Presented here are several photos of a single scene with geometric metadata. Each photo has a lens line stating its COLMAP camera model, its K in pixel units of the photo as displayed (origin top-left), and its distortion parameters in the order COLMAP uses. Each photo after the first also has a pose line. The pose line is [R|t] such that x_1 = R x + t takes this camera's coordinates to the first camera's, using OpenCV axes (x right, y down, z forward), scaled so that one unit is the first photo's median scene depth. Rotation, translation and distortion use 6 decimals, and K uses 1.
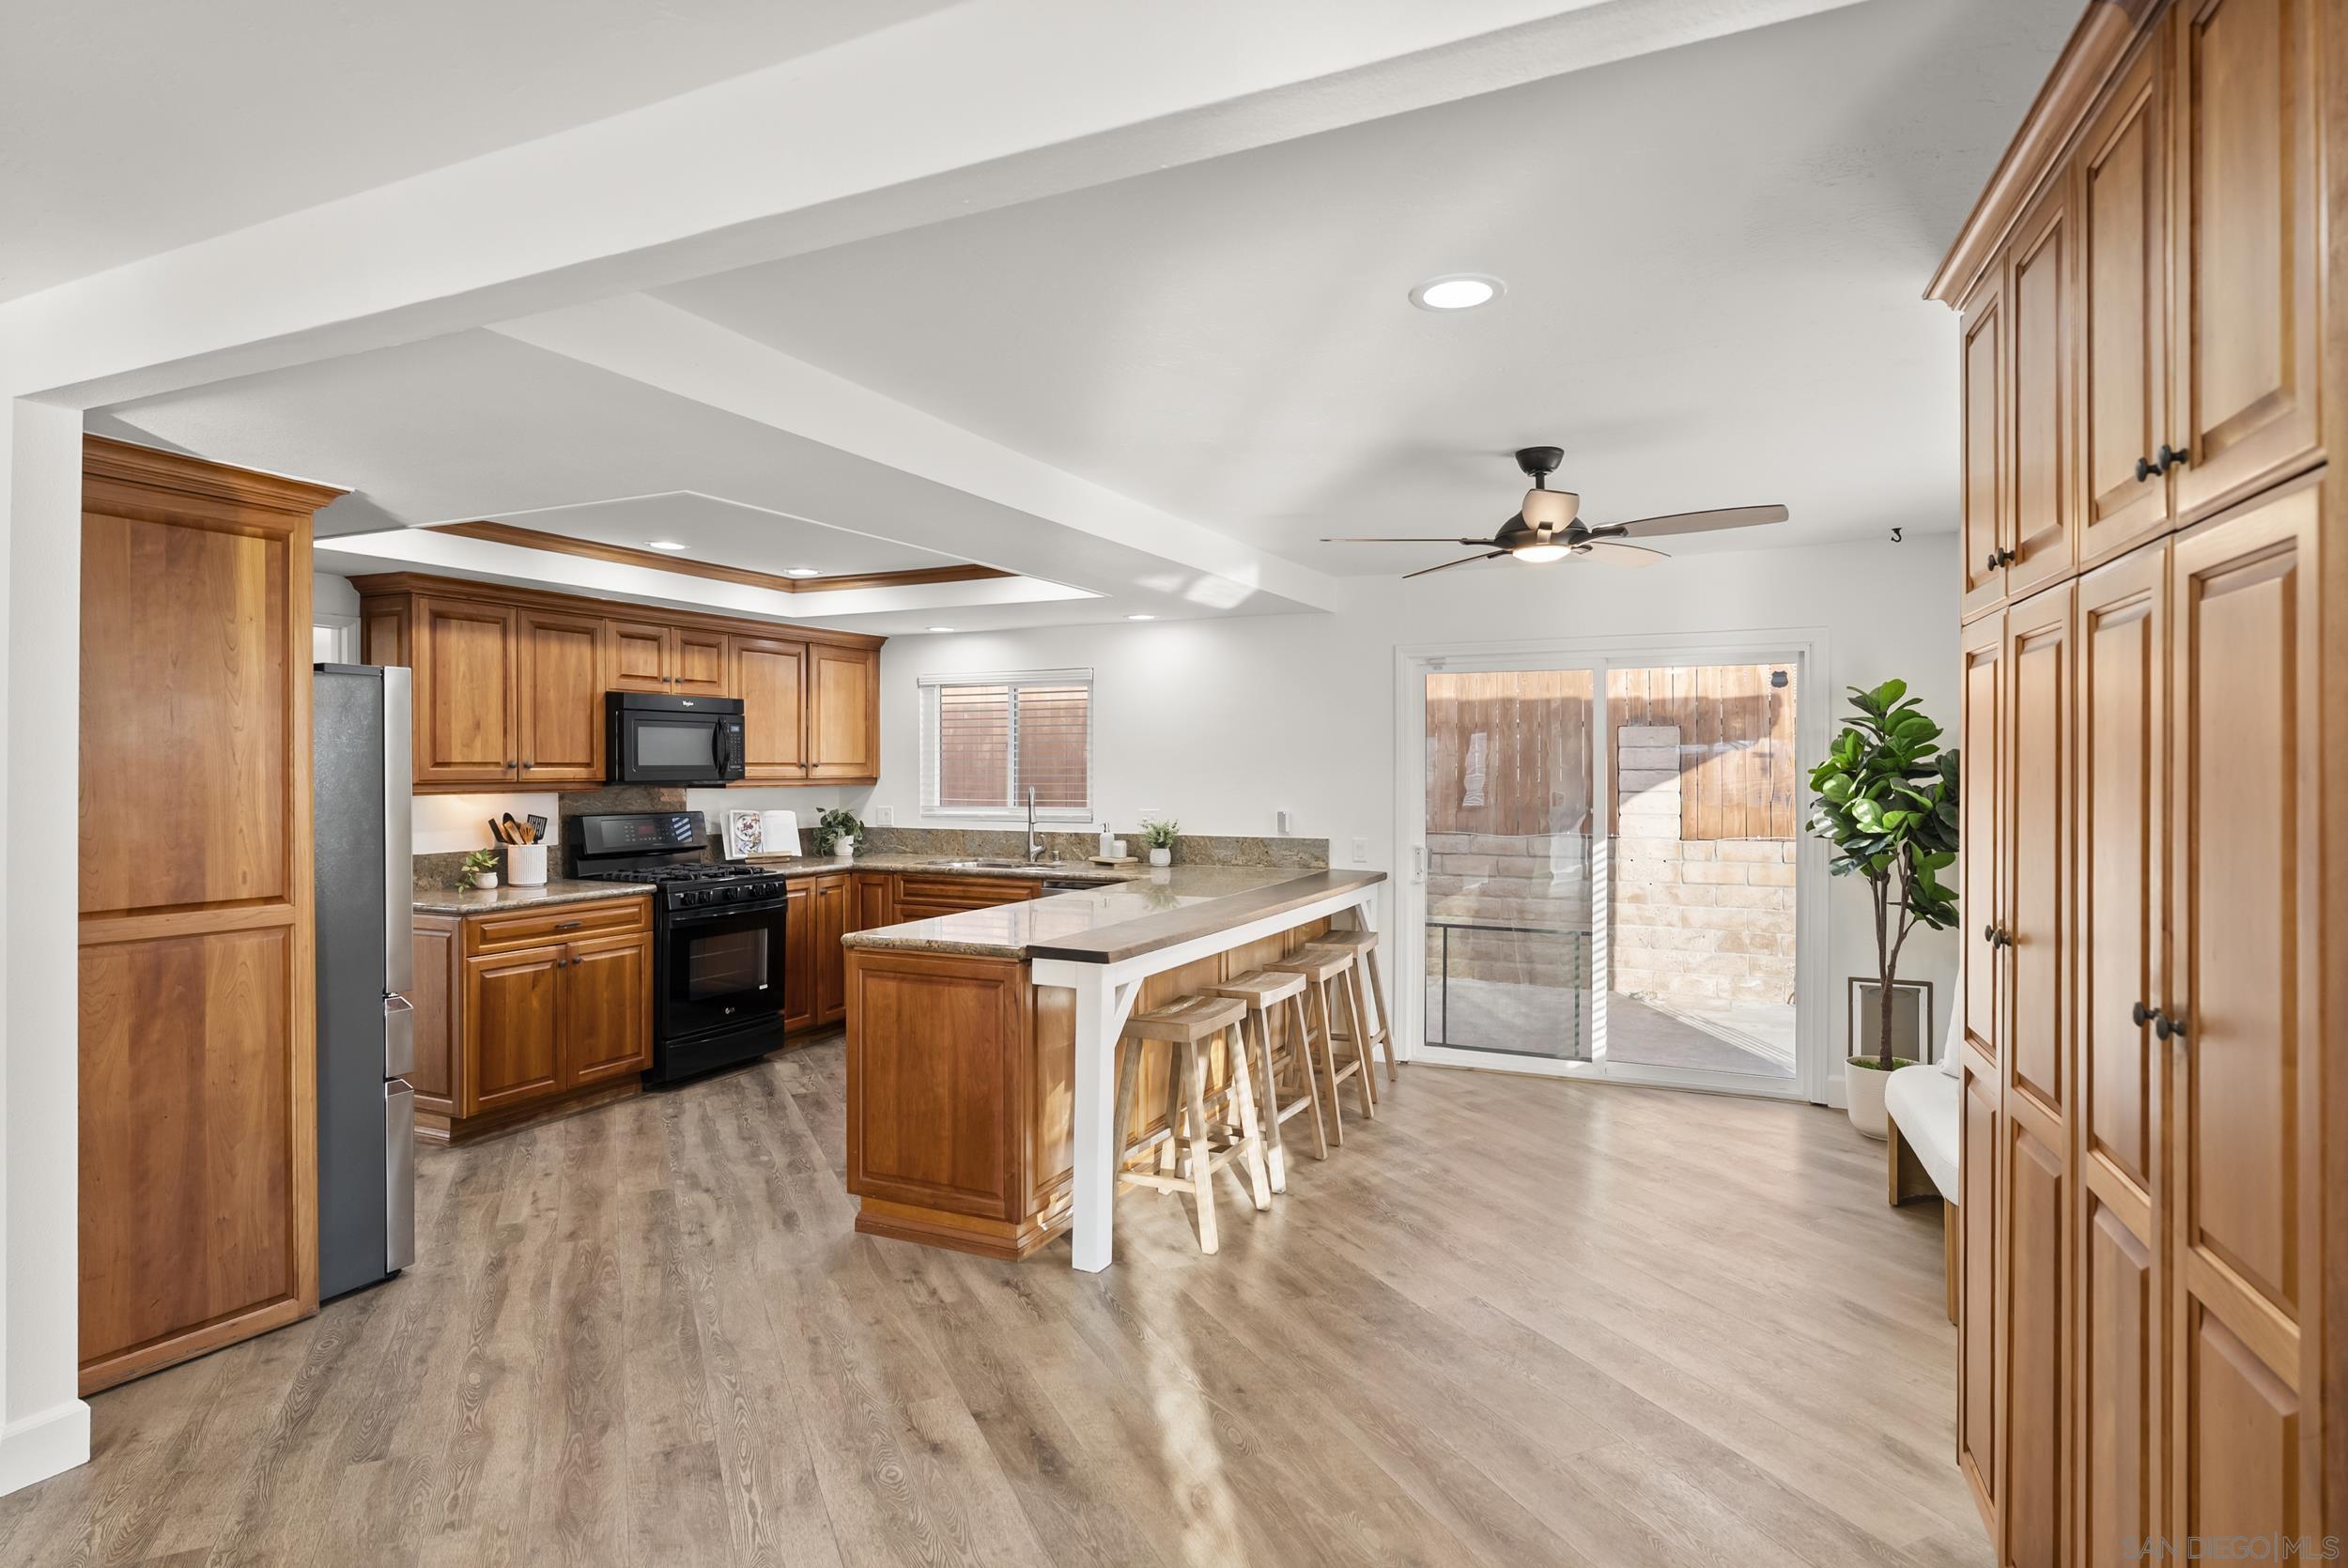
lens RADIAL K [[1275.6, 0, 1181.8], [0, 1275.6, 760.5], [0, 0, 1]] dist [-0.003545, -0.000691]
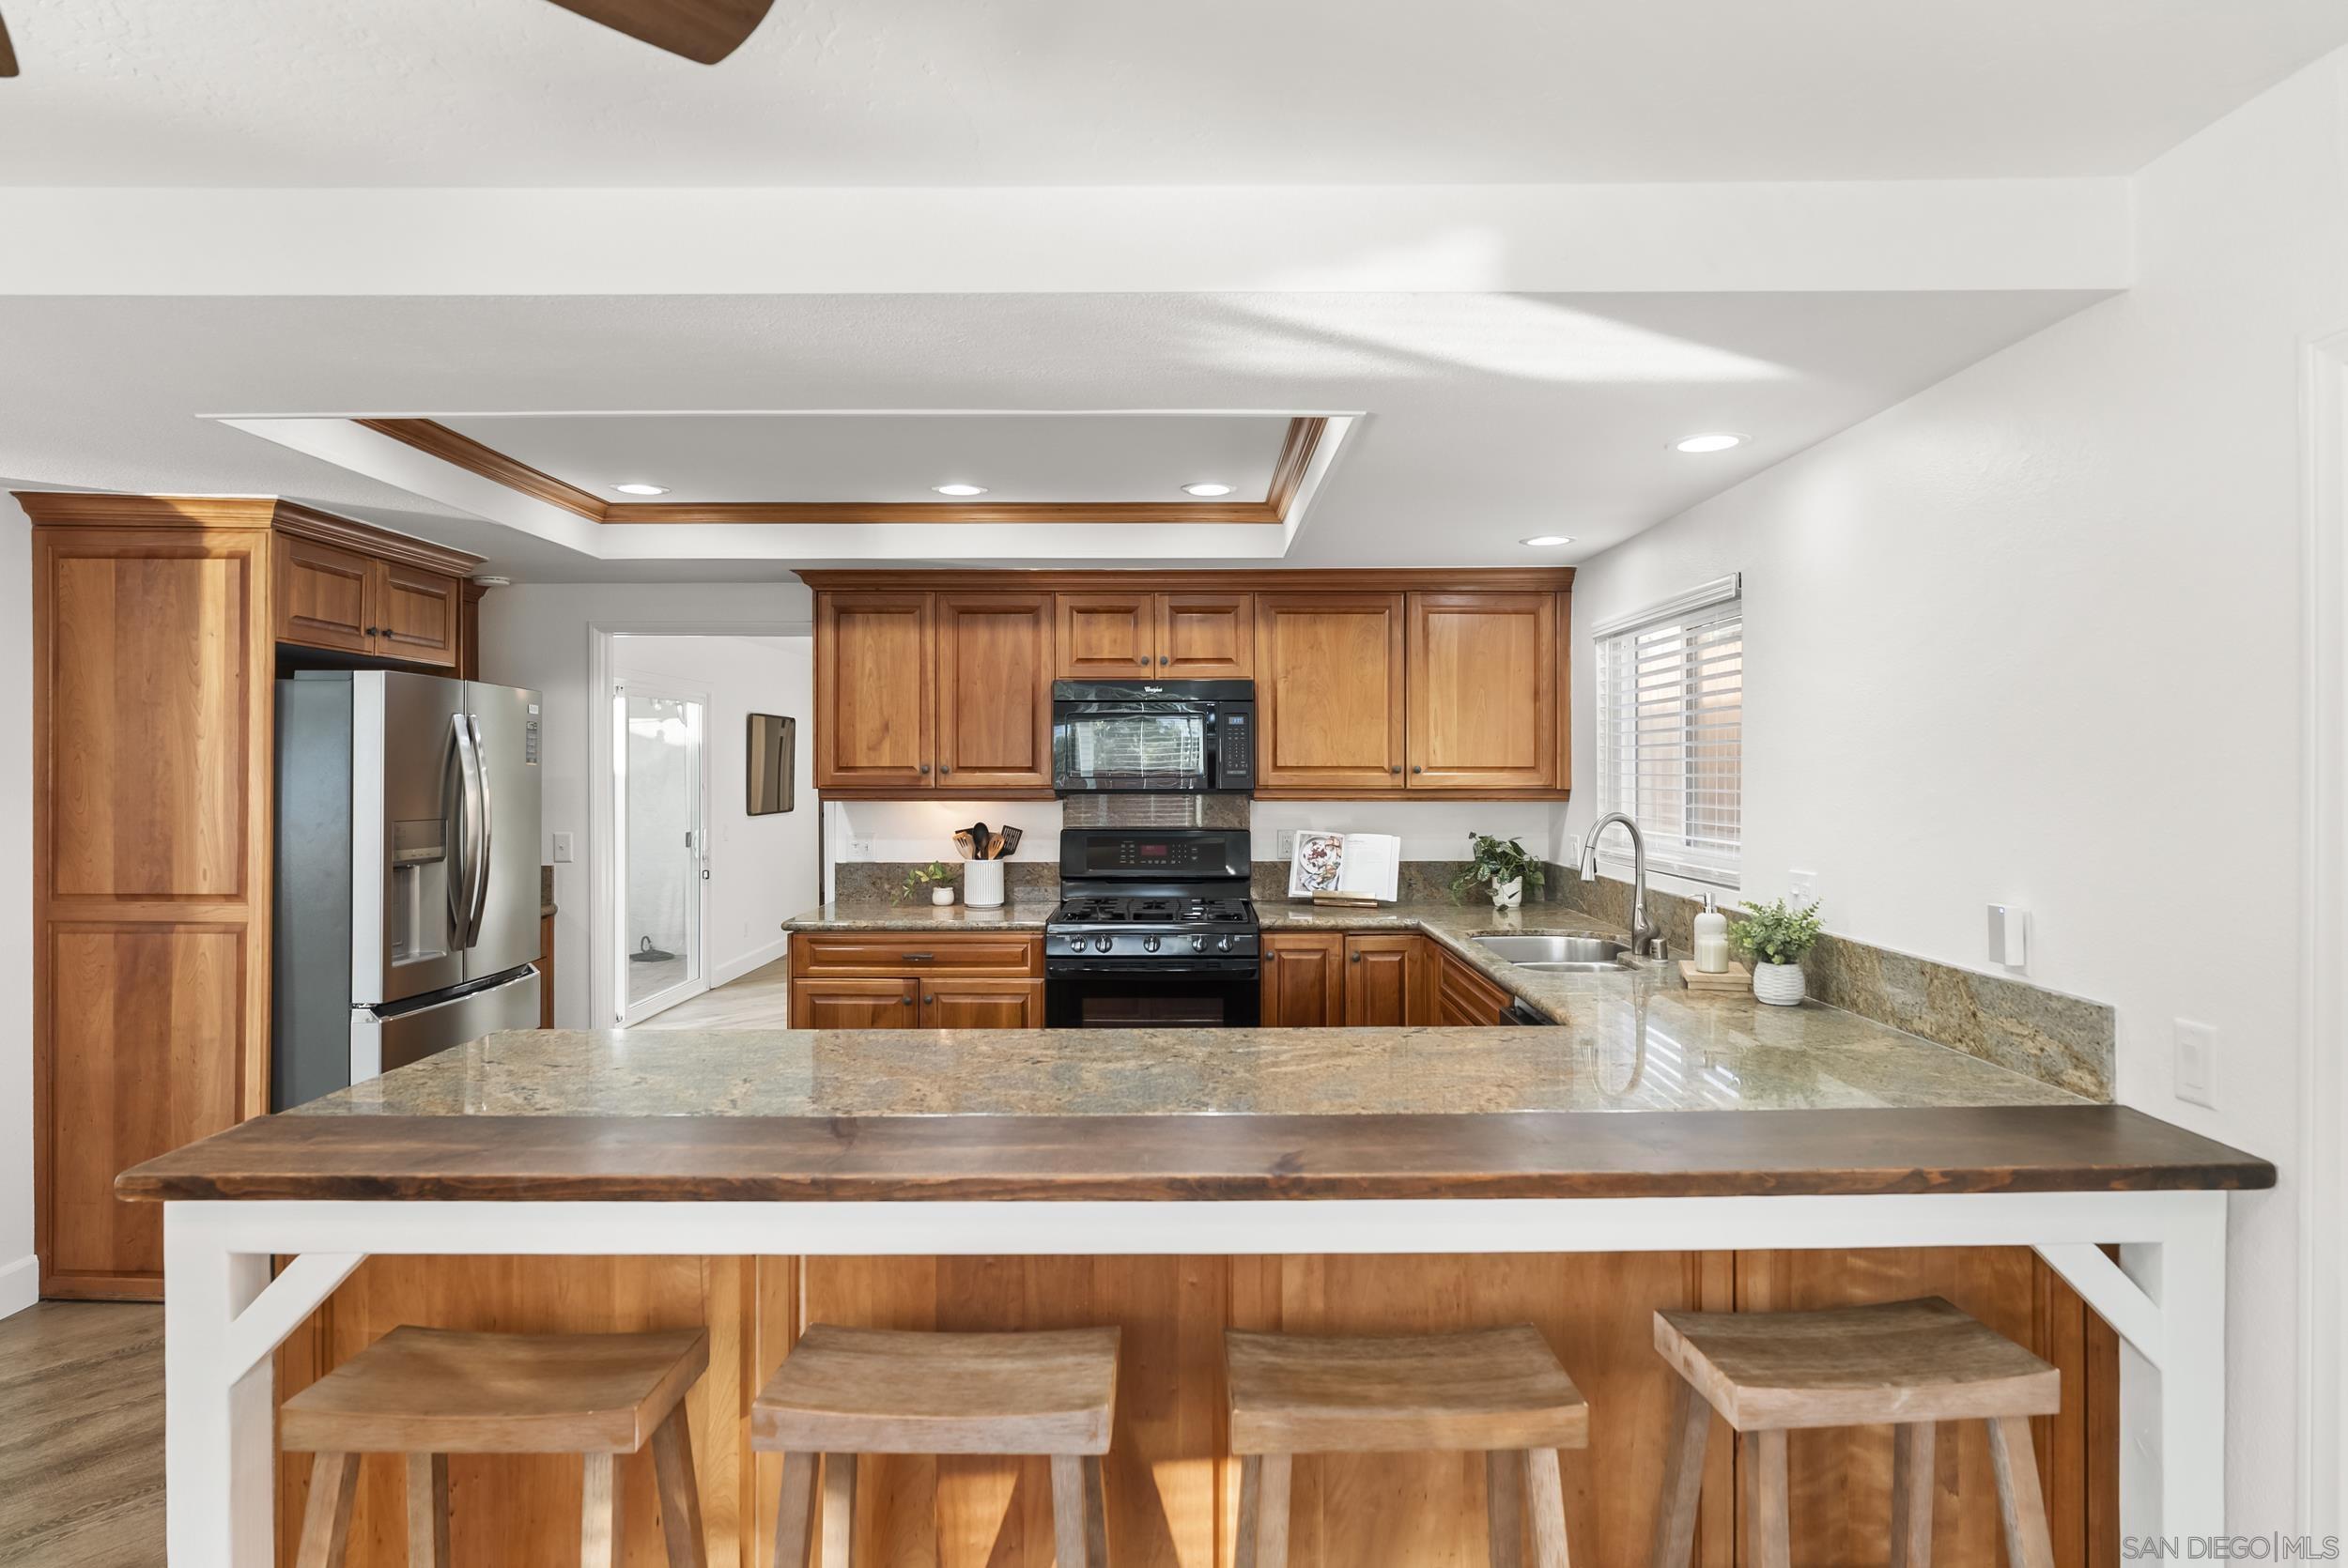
lens RADIAL K [[1275.6, 0, 1181.8], [0, 1275.6, 760.5], [0, 0, 1]] dist [-0.003545, -0.000691]
pose [[0.427770, -0.004193, -0.903878, 0.341516], [0.003021, 0.999990, -0.003209, 0.000581], [0.903883, -0.001358, 0.427779, 0.739451]]
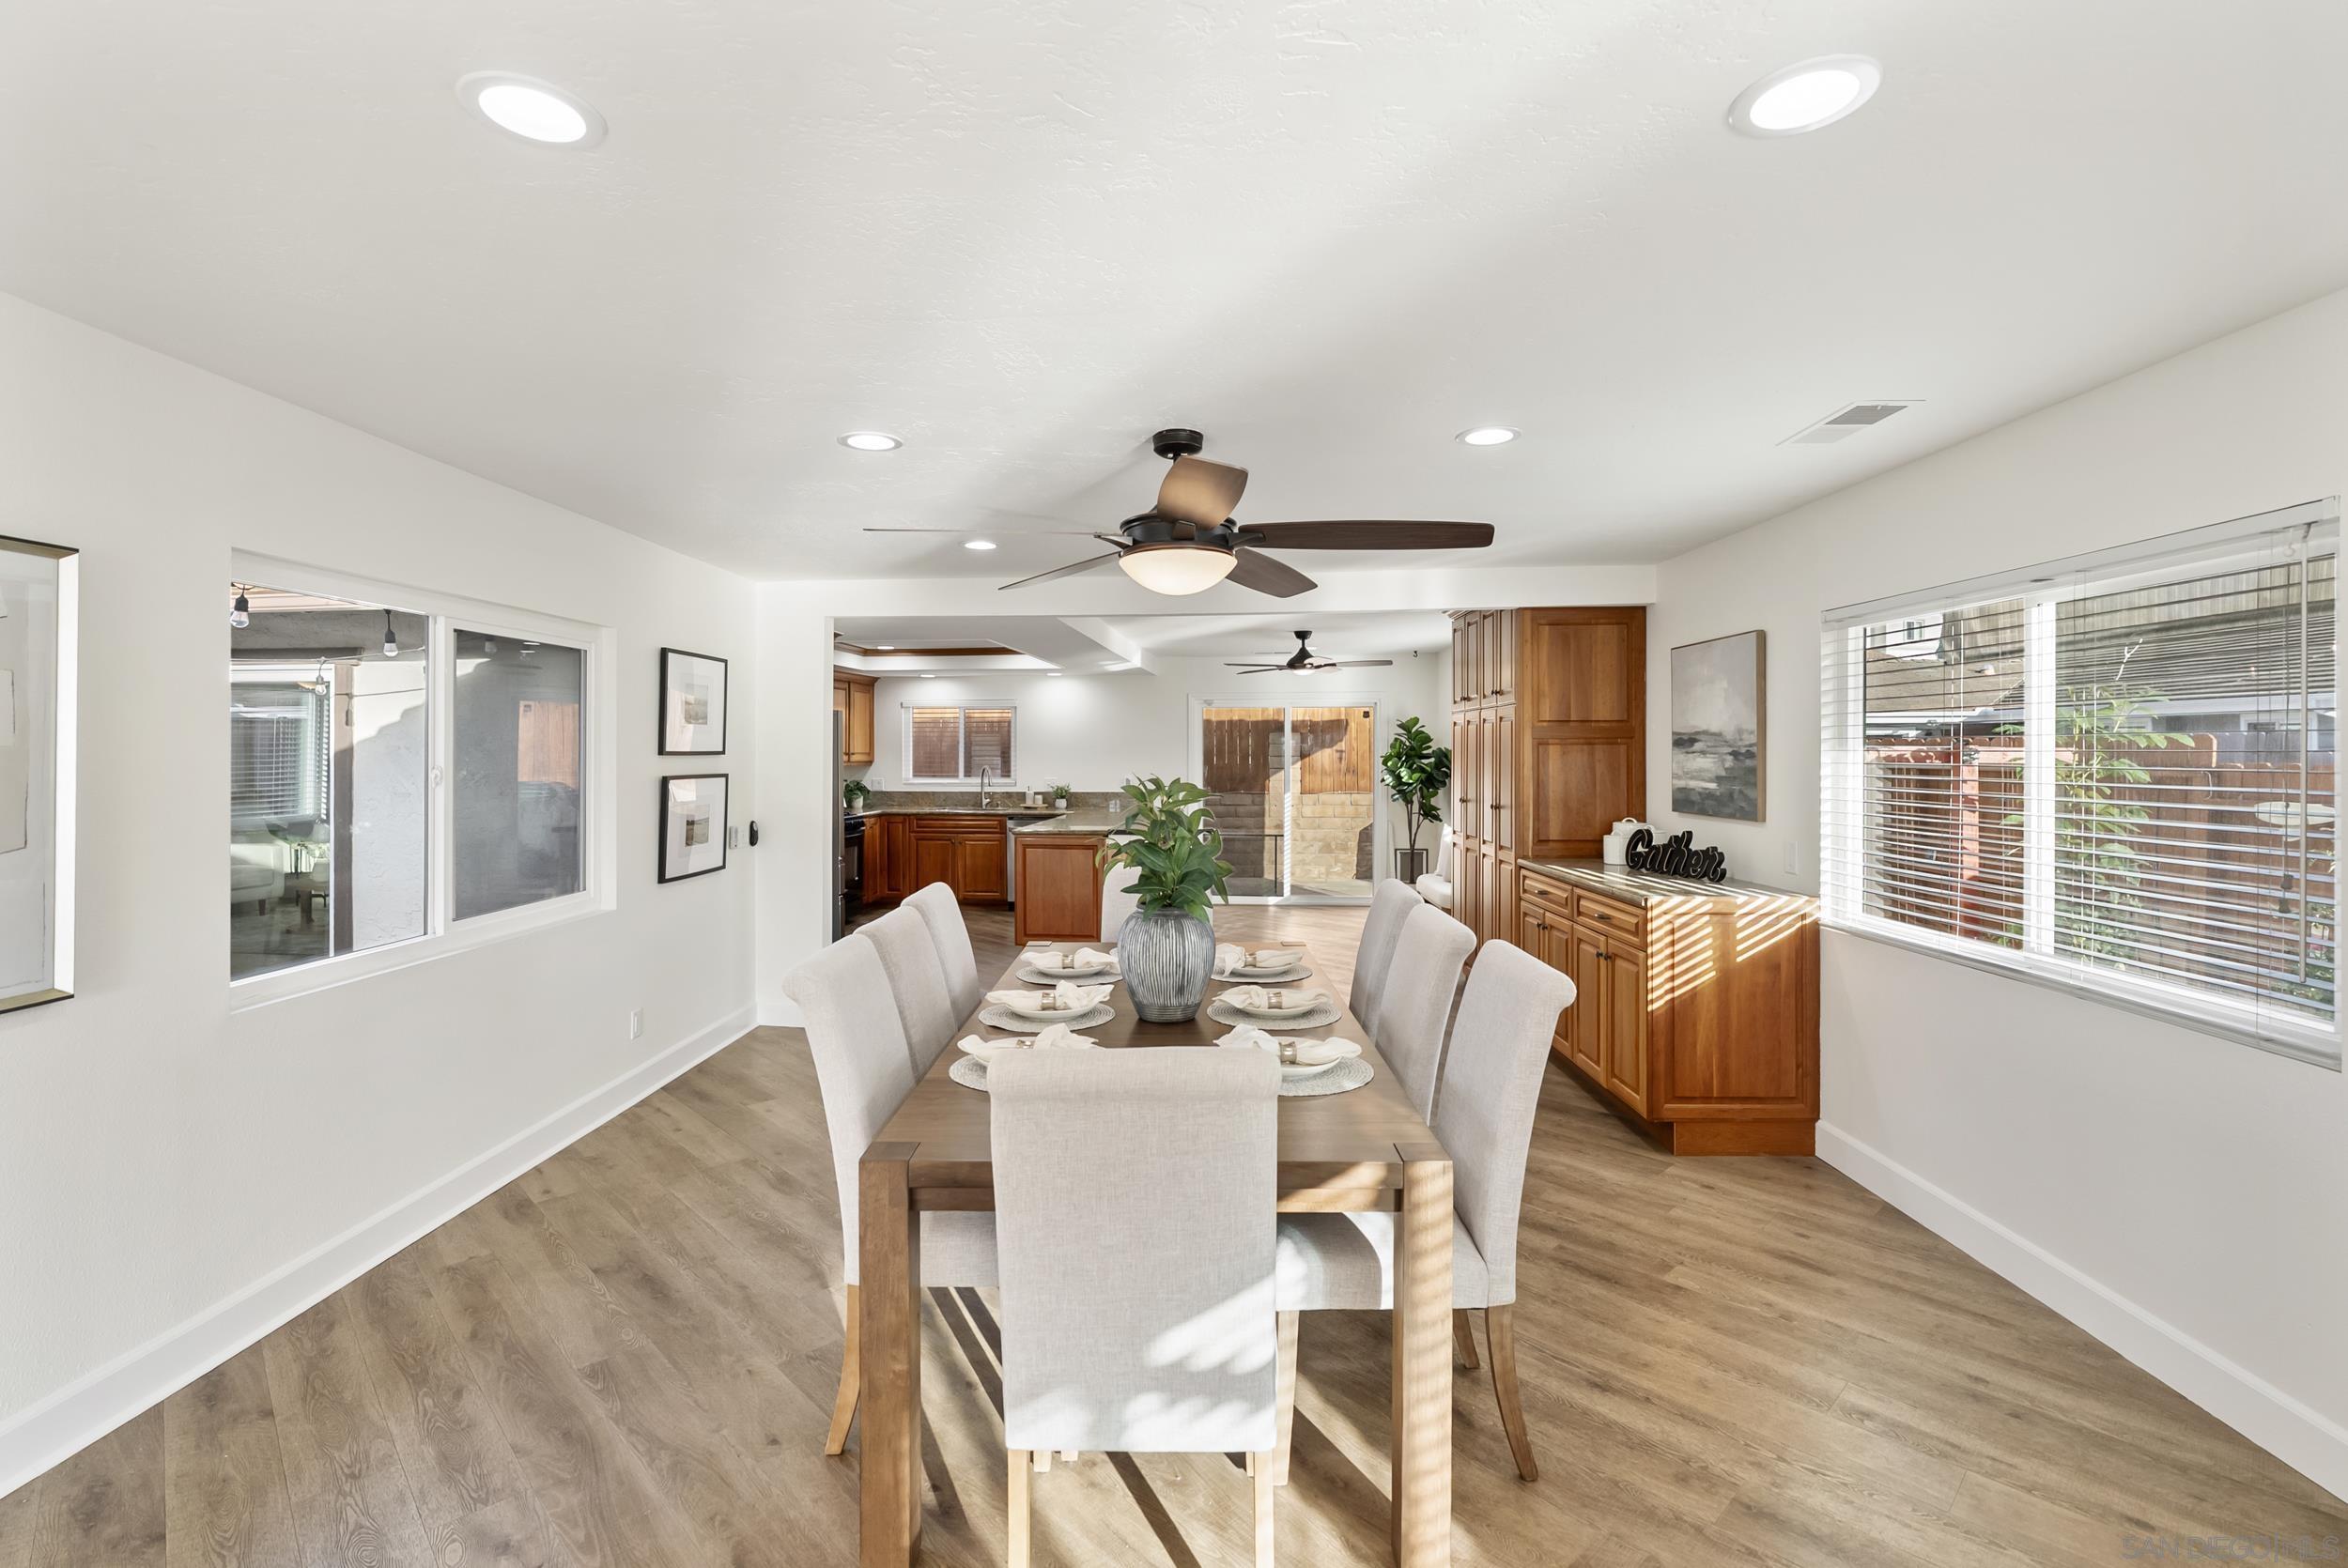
lens RADIAL K [[1083.3, 0, 1181.2], [0, 1083.3, 757.1], [0, 0, 1]] dist [0.000023, 0.000104]
pose [[0.942922, -0.001532, 0.333010, -0.441824], [-0.000772, 0.999977, 0.006785, -0.003111], [-0.333012, -0.006654, 0.942899, -0.635547]]
